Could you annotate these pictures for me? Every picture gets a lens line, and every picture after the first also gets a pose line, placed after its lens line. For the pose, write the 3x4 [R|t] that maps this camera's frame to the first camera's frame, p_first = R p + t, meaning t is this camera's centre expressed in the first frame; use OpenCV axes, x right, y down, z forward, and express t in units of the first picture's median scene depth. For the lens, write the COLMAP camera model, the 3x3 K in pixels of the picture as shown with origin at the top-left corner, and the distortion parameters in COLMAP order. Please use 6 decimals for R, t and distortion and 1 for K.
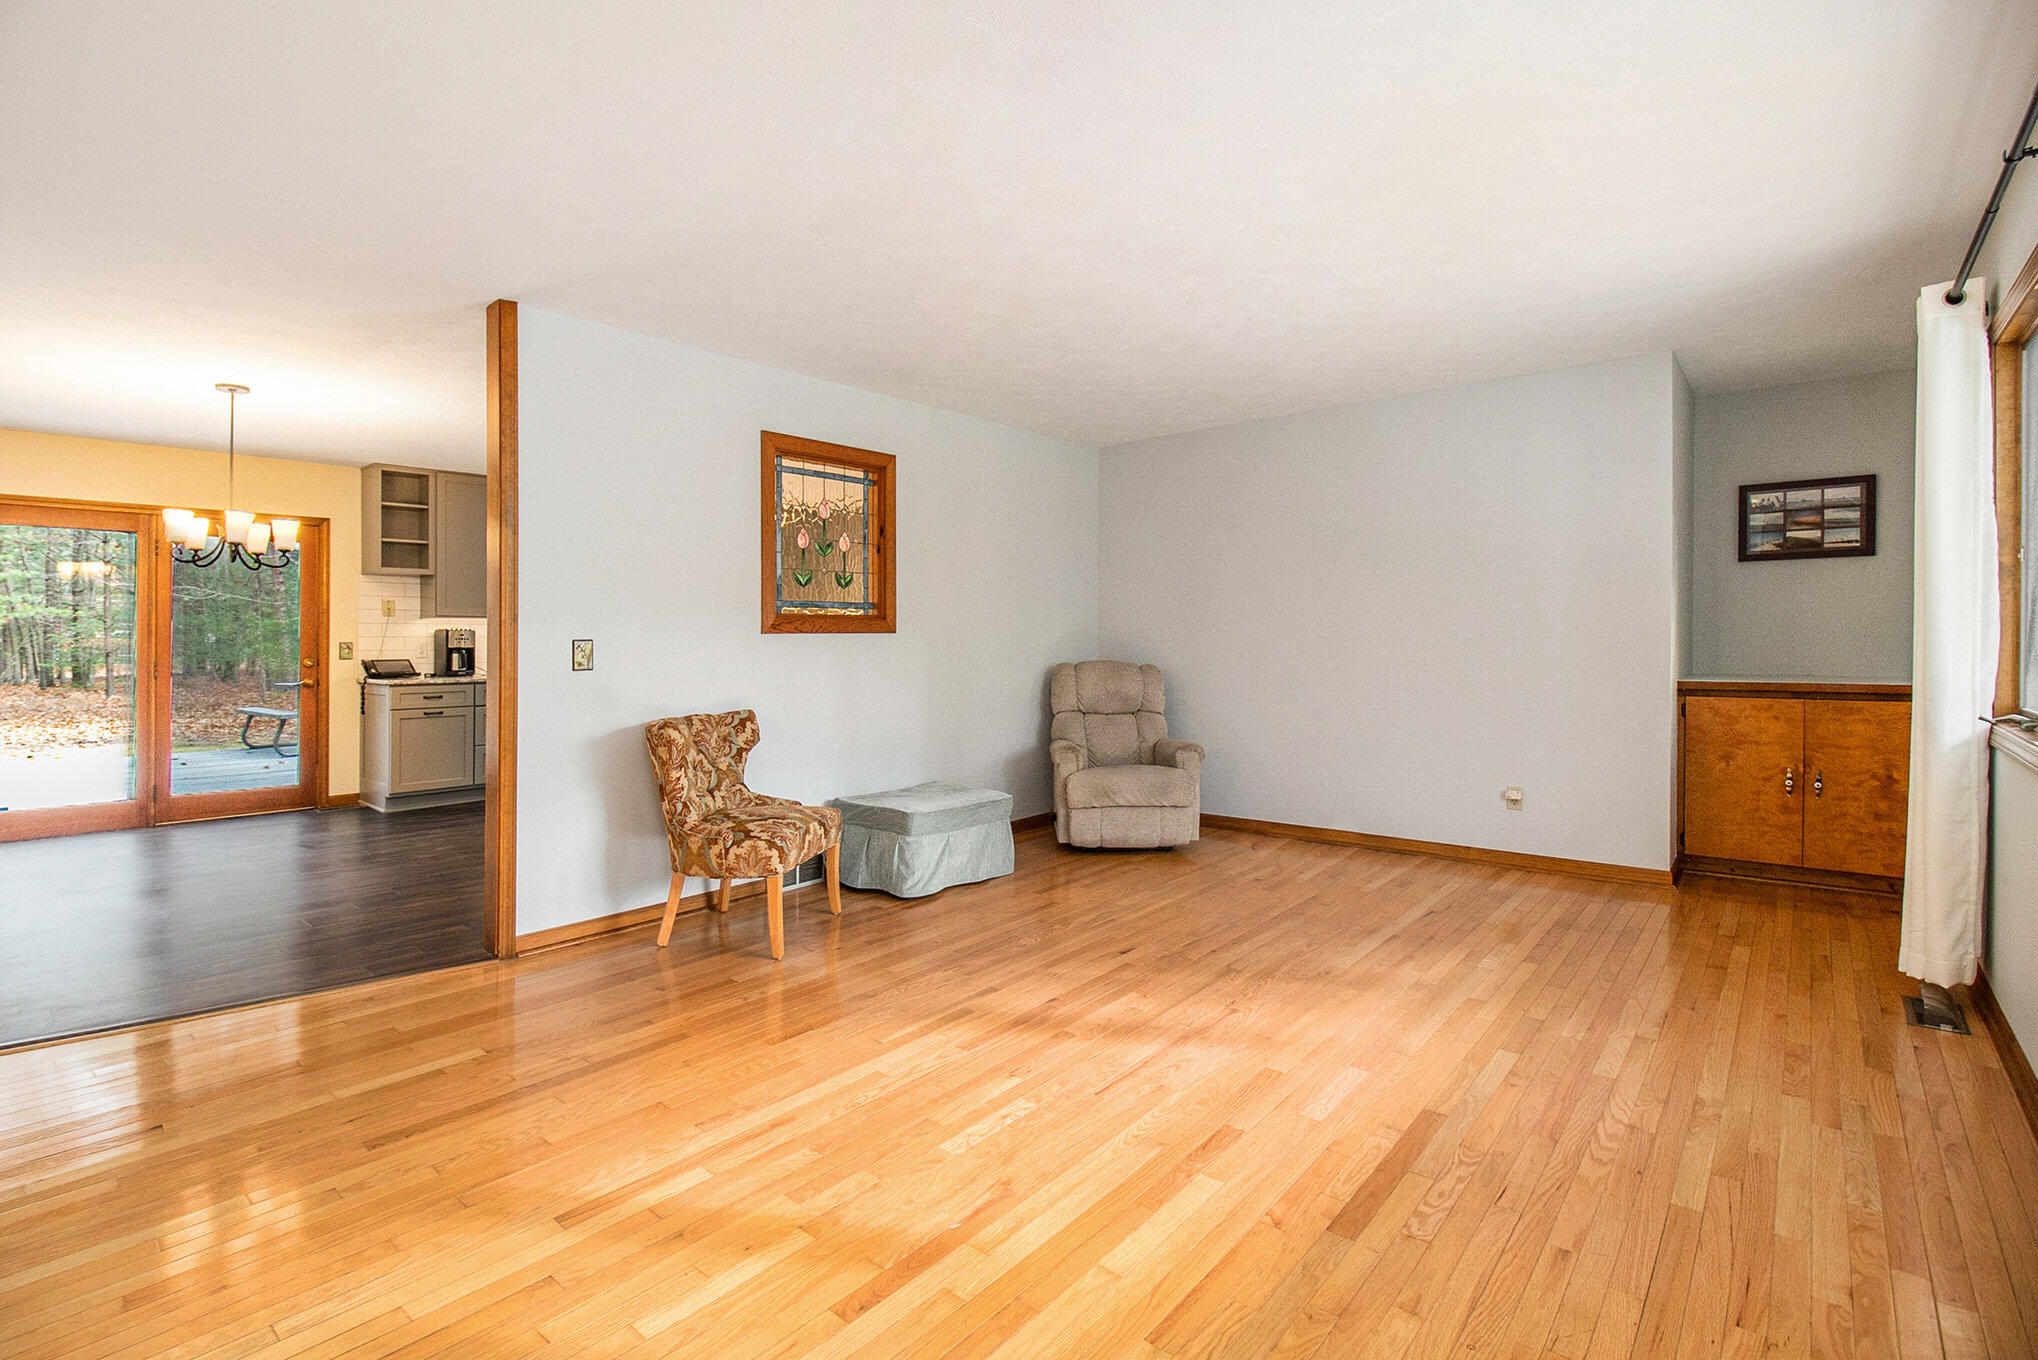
lens RADIAL K [[943.2, 0, 1007.2], [0, 943.2, 633.3], [0, 0, 1]] dist [0.002022, -0.013916]
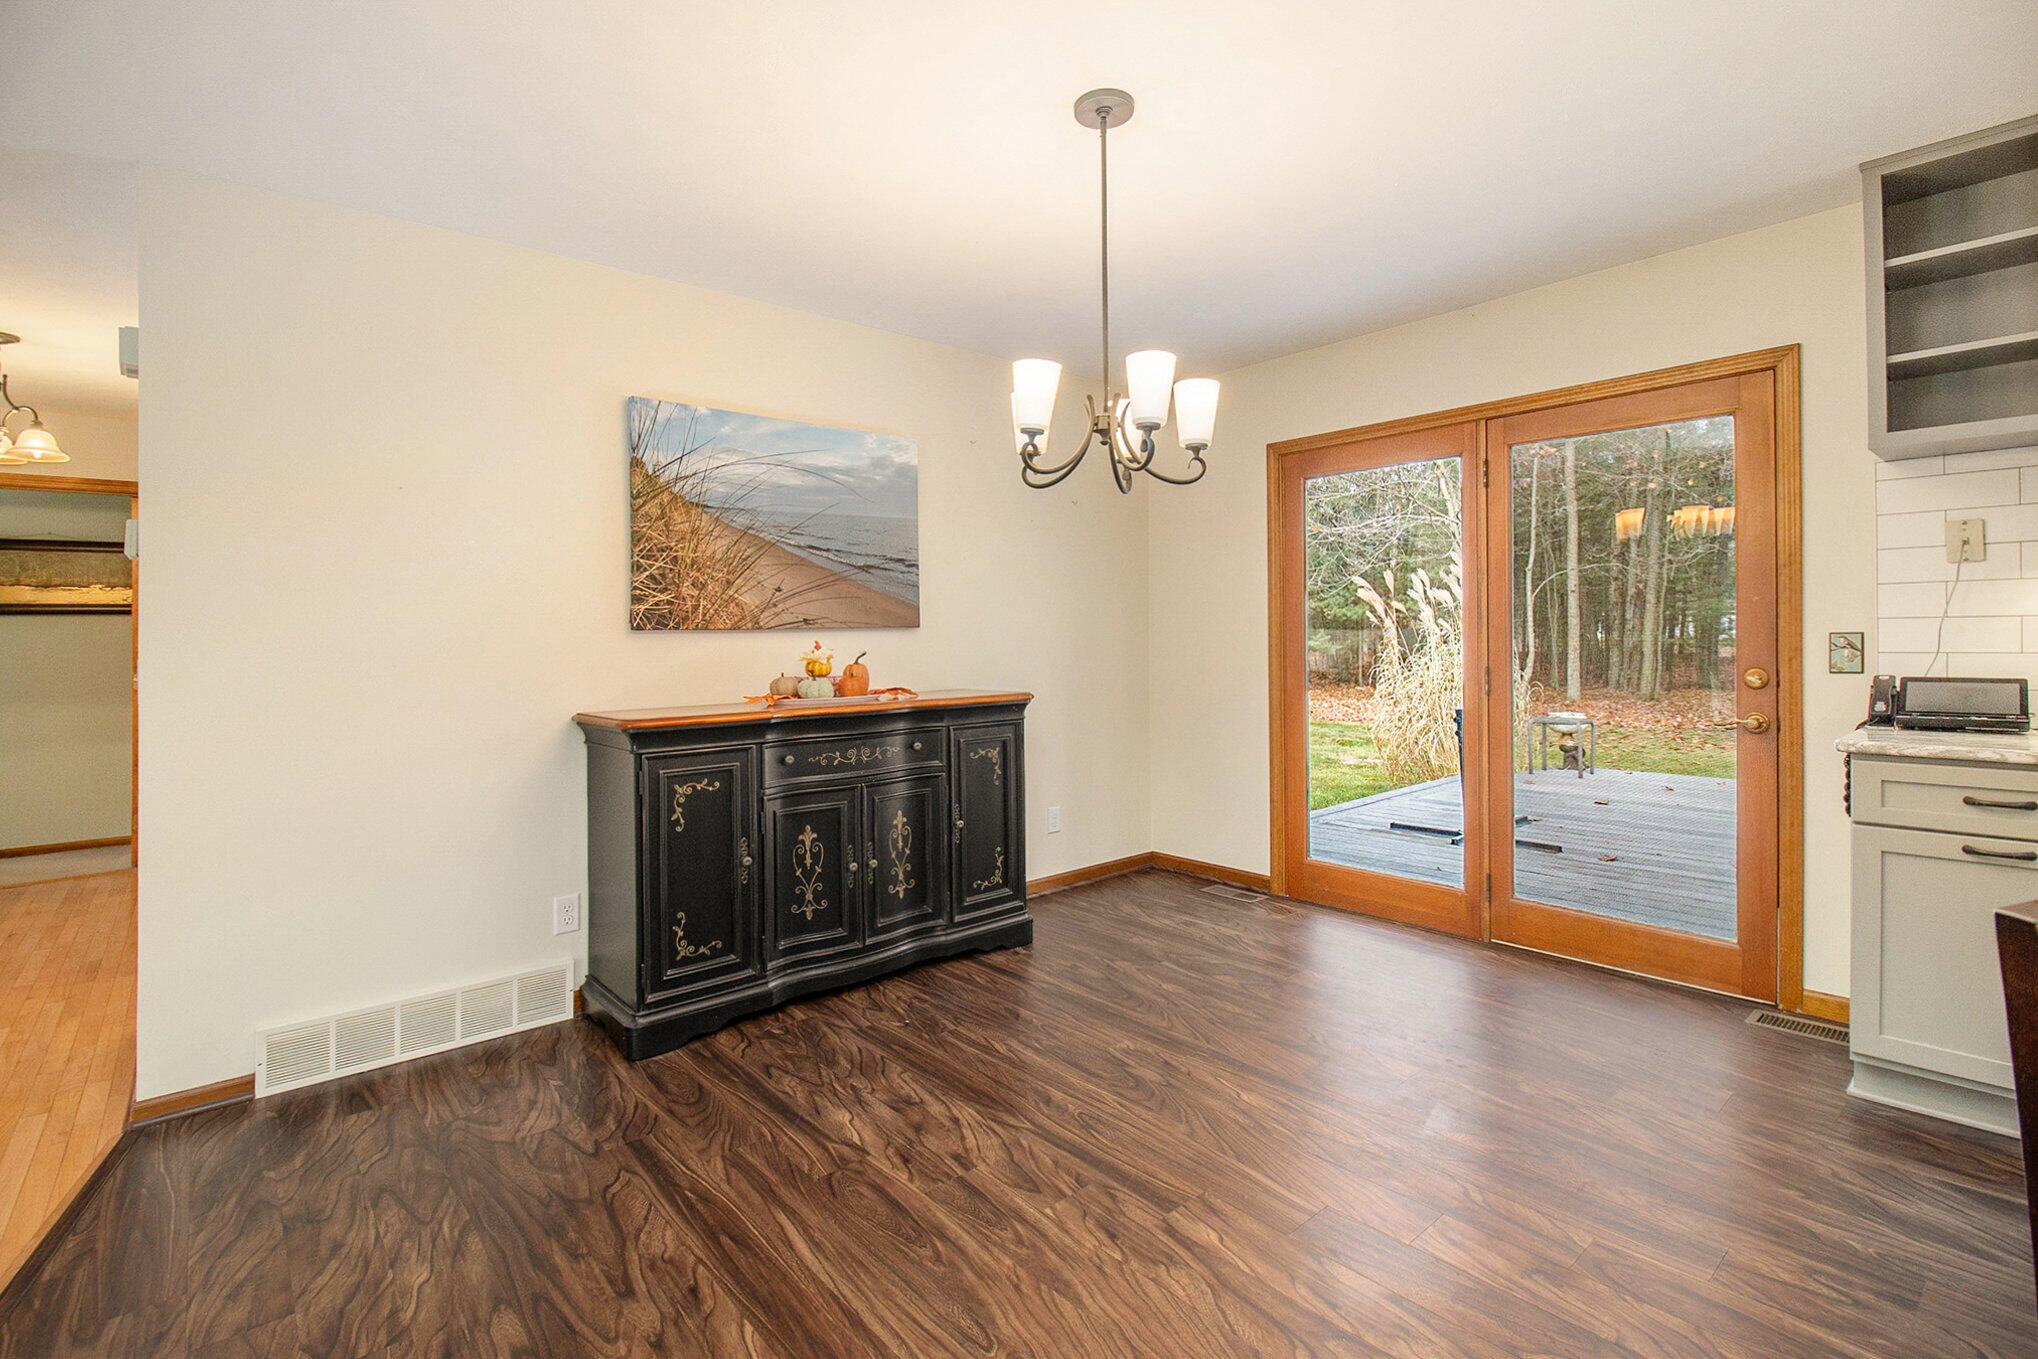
lens RADIAL K [[937.8, 0, 1013.9], [0, 937.8, 631.0], [0, 0, 1]] dist [0.002287, -0.008119]
pose [[-0.150507, -0.001936, -0.988607, -0.244592], [0.018193, 0.999823, -0.004728, 0.004536], [0.988442, -0.018698, -0.150445, 0.716410]]
